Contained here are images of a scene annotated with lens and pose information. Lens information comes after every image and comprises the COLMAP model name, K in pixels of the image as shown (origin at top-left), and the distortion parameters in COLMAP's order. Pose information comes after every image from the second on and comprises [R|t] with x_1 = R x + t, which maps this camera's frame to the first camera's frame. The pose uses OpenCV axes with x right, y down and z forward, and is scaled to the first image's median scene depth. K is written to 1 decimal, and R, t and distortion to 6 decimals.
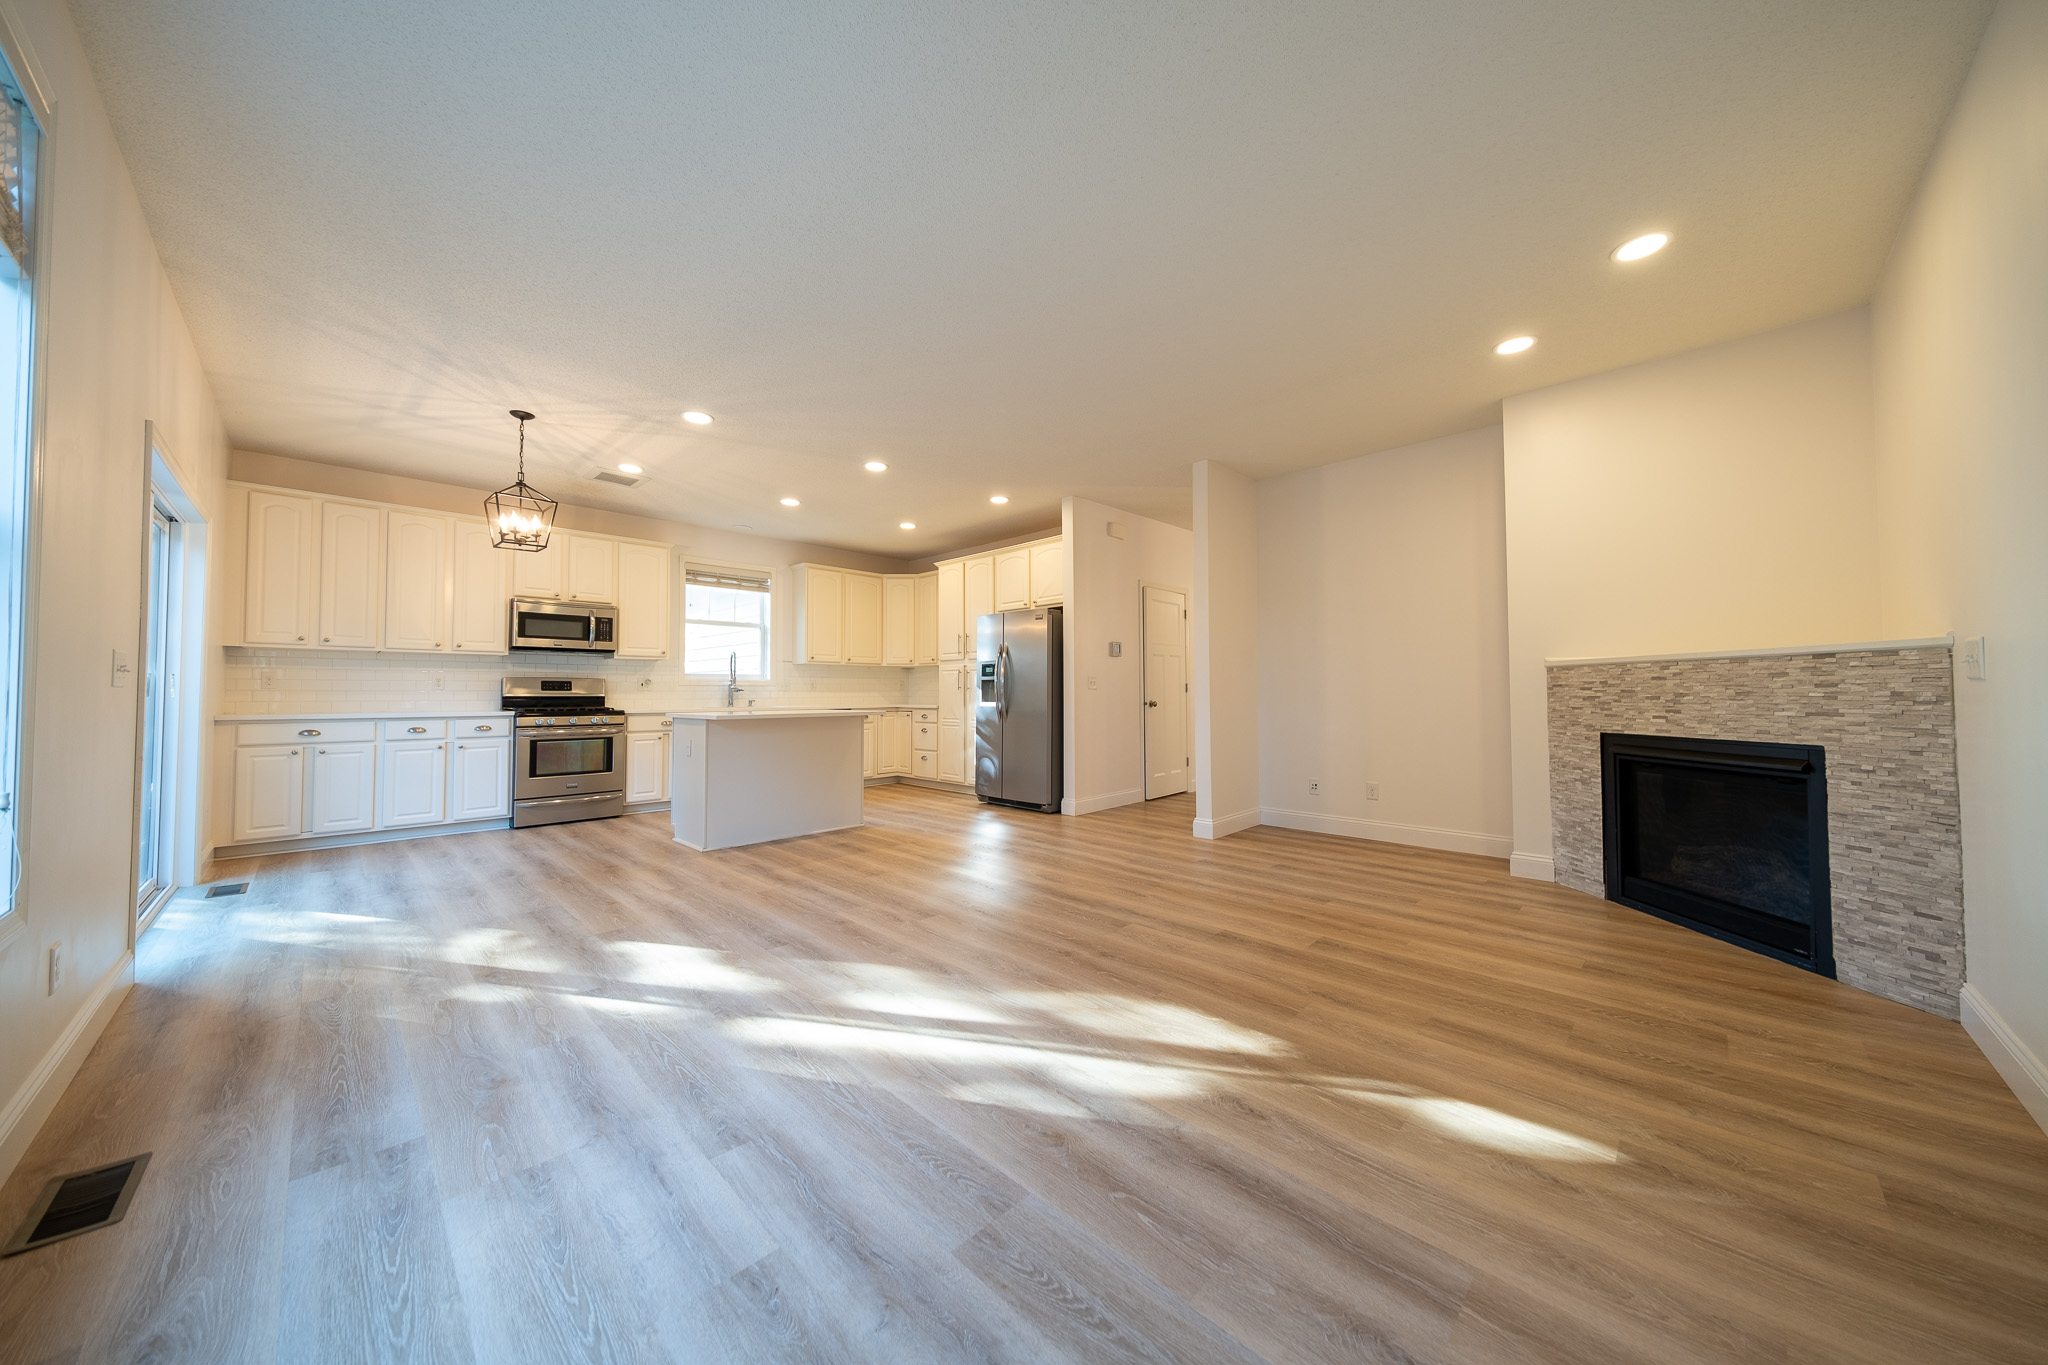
lens RADIAL K [[688.9, 0, 1026.3], [0, 688.9, 668.6], [0, 0, 1]] dist [0.004638, -0.000946]
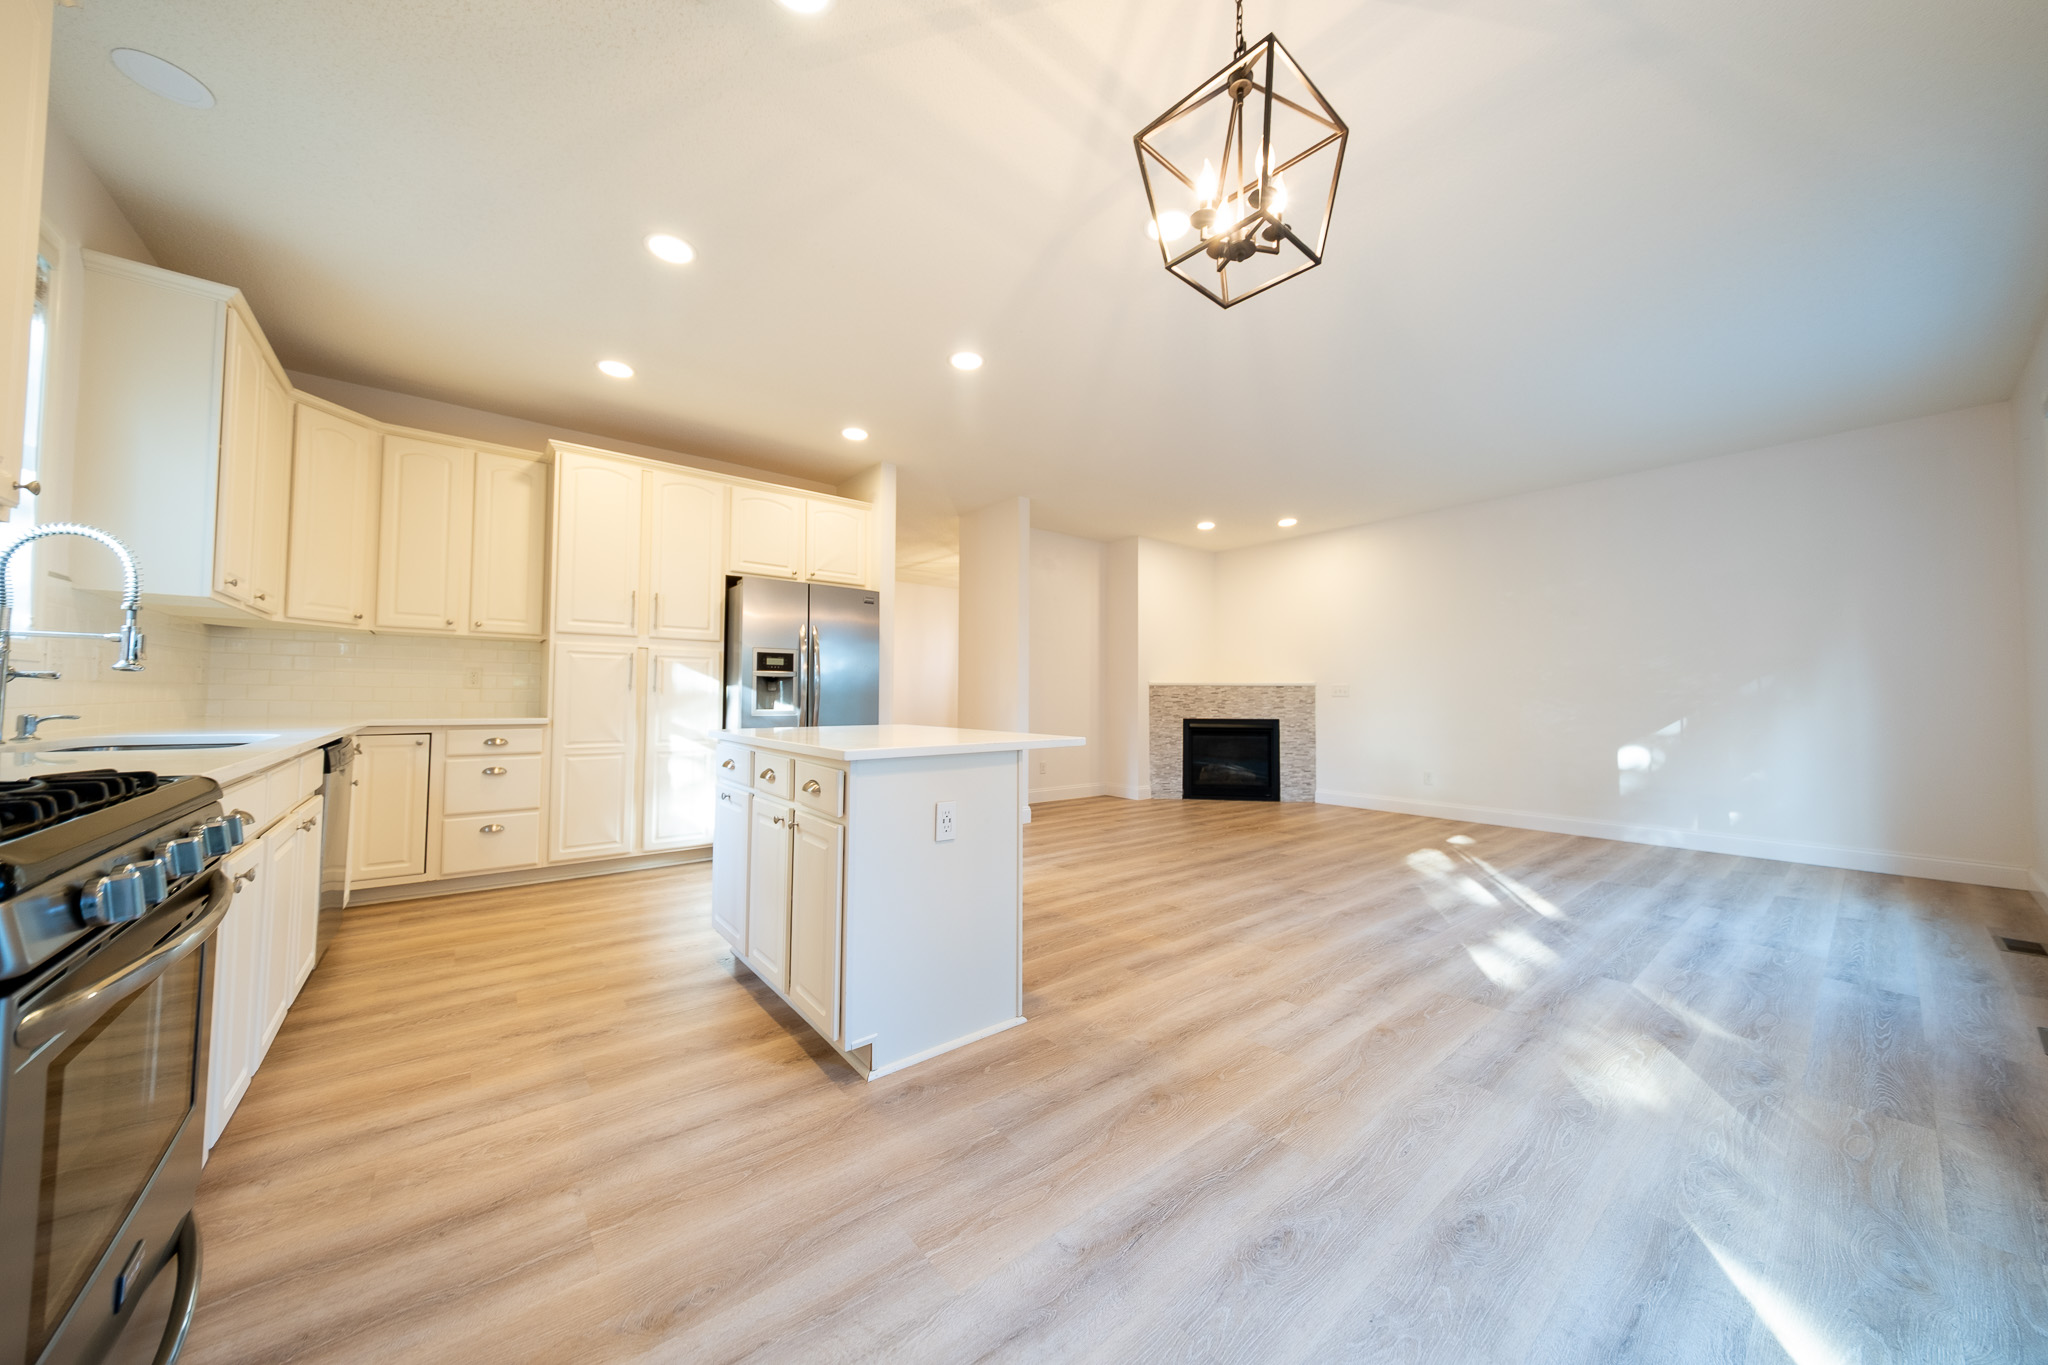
lens RADIAL K [[688.9, 0, 1010.0], [0, 688.9, 670.5], [0, 0, 1]] dist [0.004638, -0.000946]
pose [[0.120911, 0.041891, 0.991779, -0.876490], [-0.042190, 0.998423, -0.037028, 0.032620], [-0.991766, -0.037367, 0.122487, 0.870241]]
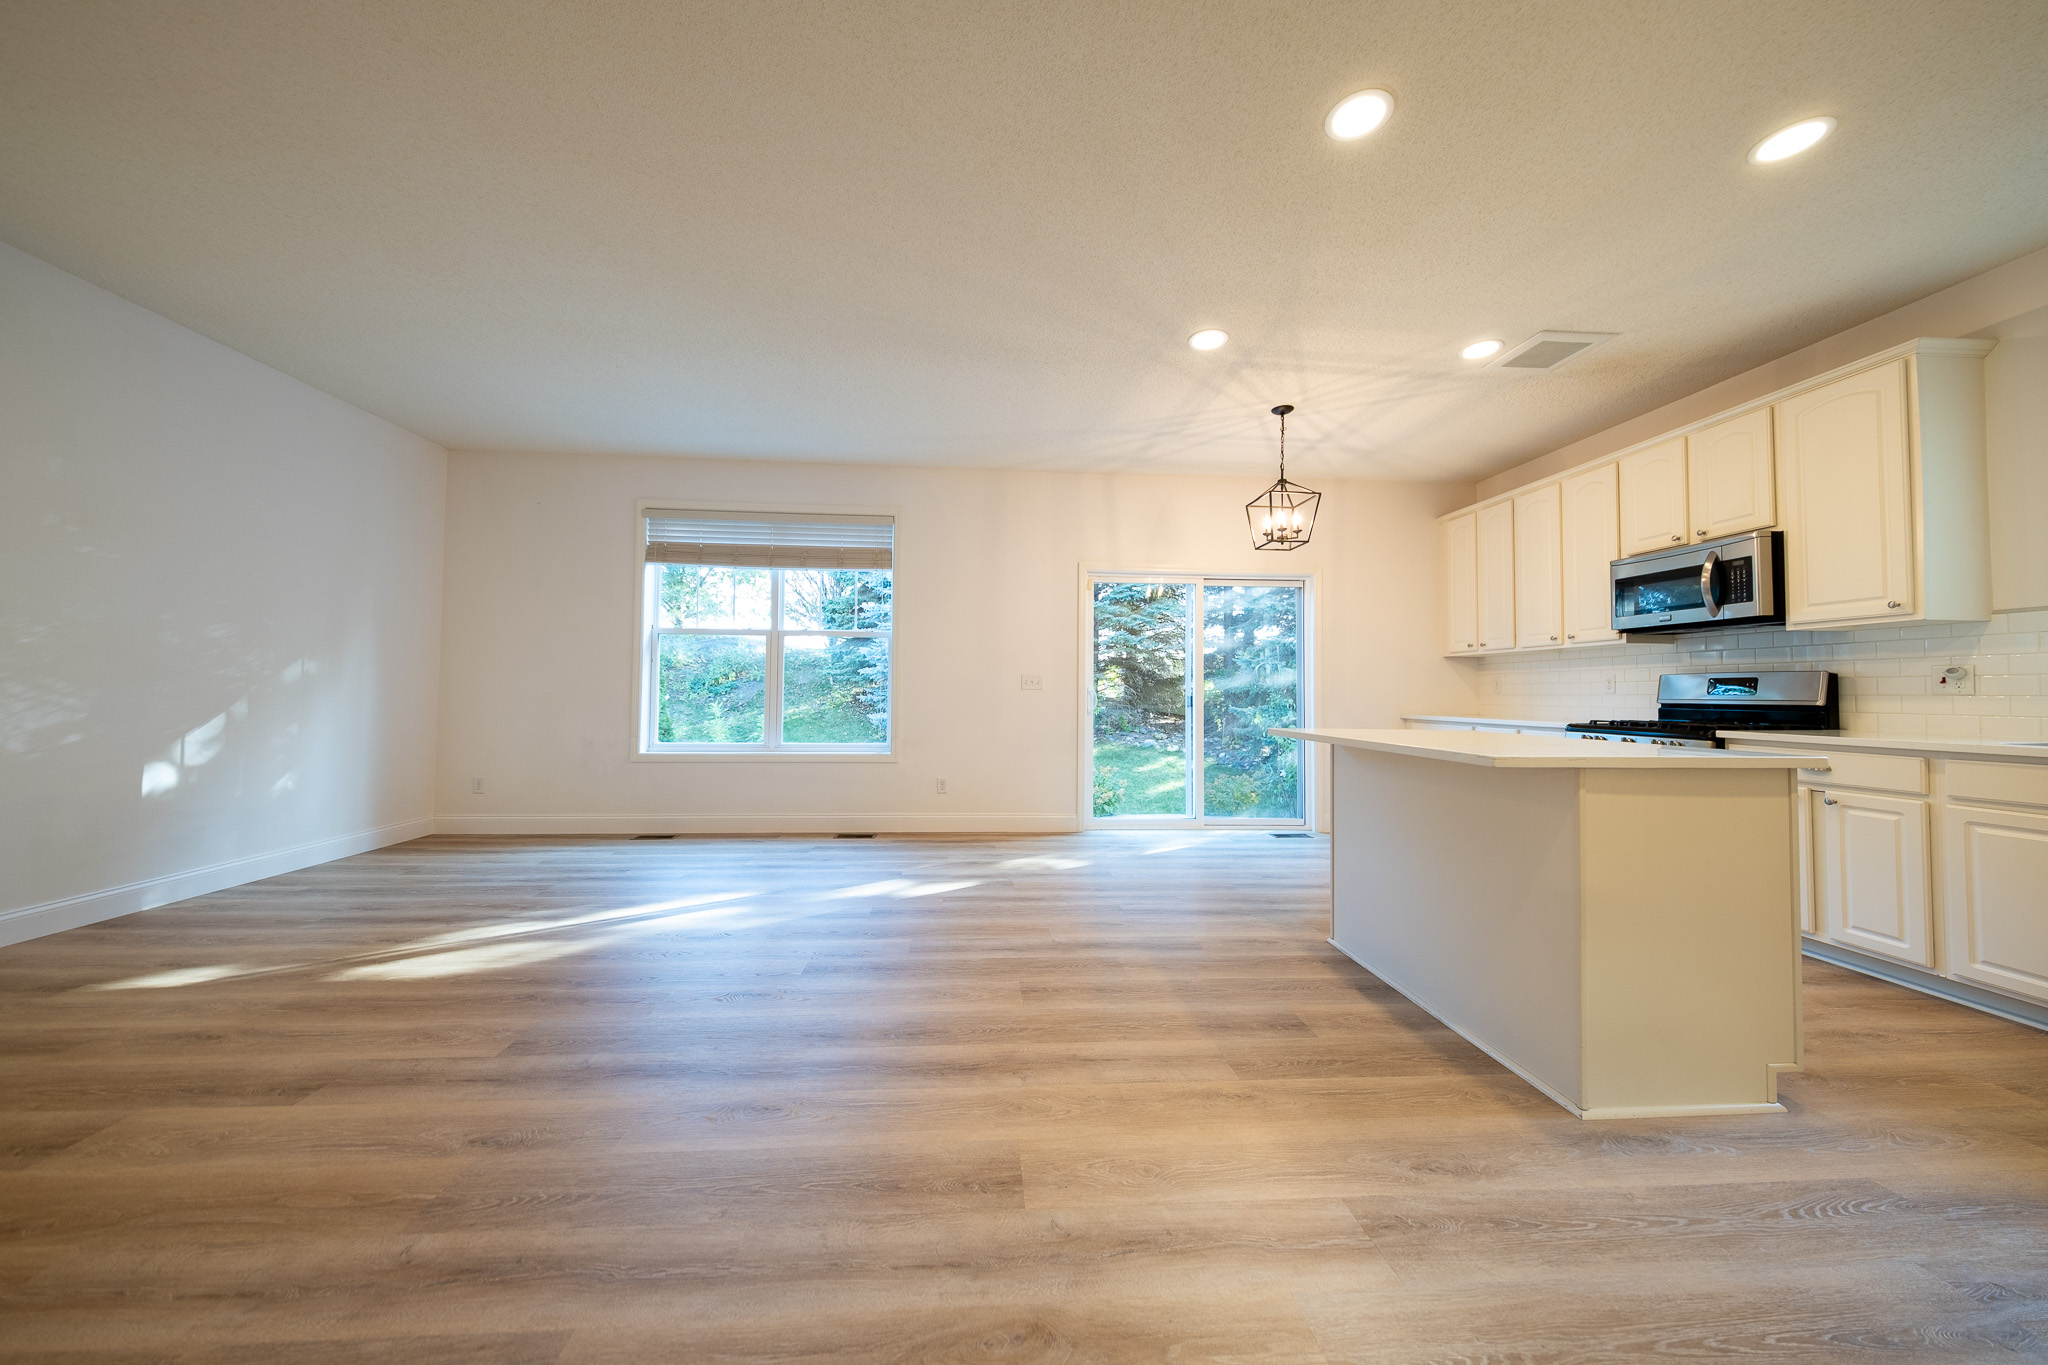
lens RADIAL K [[688.9, 0, 1022.4], [0, 688.9, 683.4], [0, 0, 1]] dist [0.004638, -0.000946]
pose [[-0.663073, -0.014107, -0.748422, 0.193830], [0.020280, 0.999117, -0.036800, 0.037788], [0.748280, -0.039579, -0.662201, 1.110579]]
